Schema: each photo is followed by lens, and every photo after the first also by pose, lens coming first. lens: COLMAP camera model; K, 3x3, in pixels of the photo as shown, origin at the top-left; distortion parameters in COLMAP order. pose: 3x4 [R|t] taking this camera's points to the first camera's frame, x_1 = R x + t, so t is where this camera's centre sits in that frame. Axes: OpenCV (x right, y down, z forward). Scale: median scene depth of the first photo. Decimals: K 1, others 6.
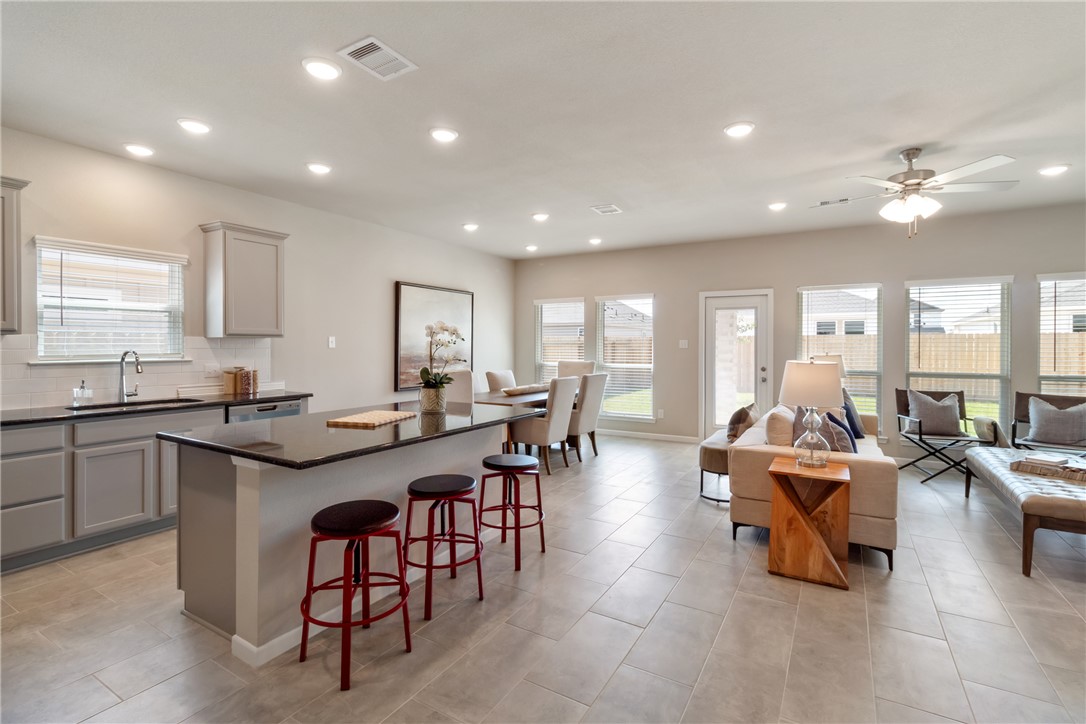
lens RADIAL K [[506.3, 0, 537.2], [0, 506.3, 350.6], [0, 0, 1]] dist [0.002097, -0.001600]
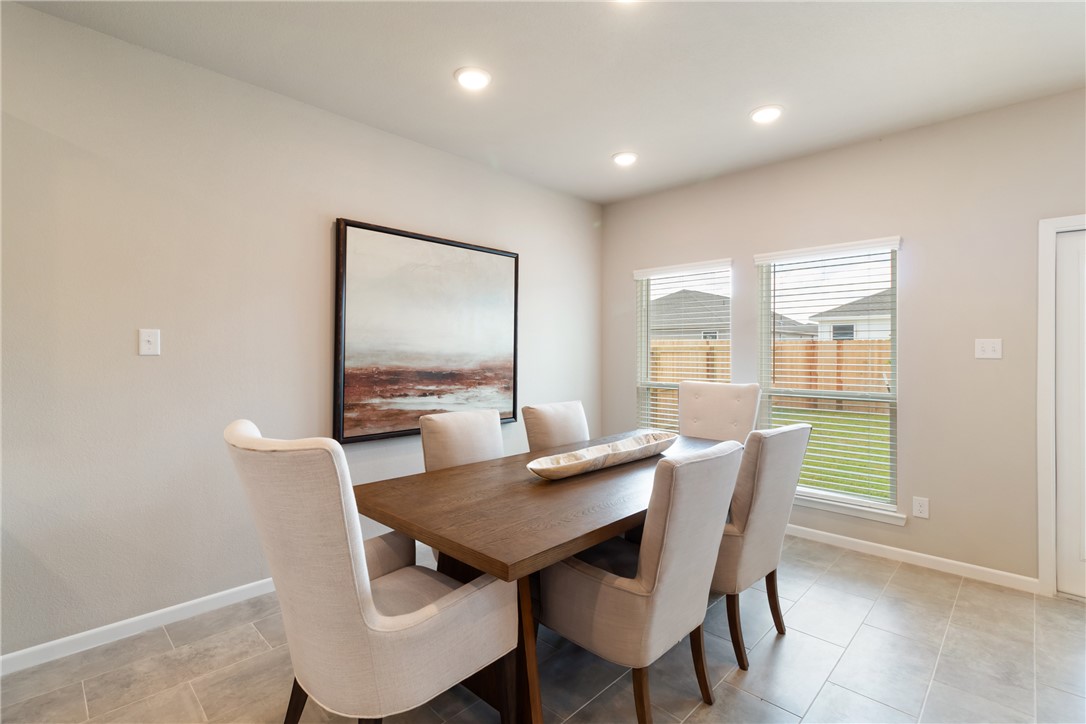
lens RADIAL K [[506.3, 0, 540.1], [0, 506.3, 352.1], [0, 0, 1]] dist [0.002097, -0.001600]
pose [[0.974285, 0.001949, -0.225309, 0.025526], [-0.003839, 0.999961, -0.007949, -0.005644], [0.225285, 0.008609, 0.974255, 0.648556]]
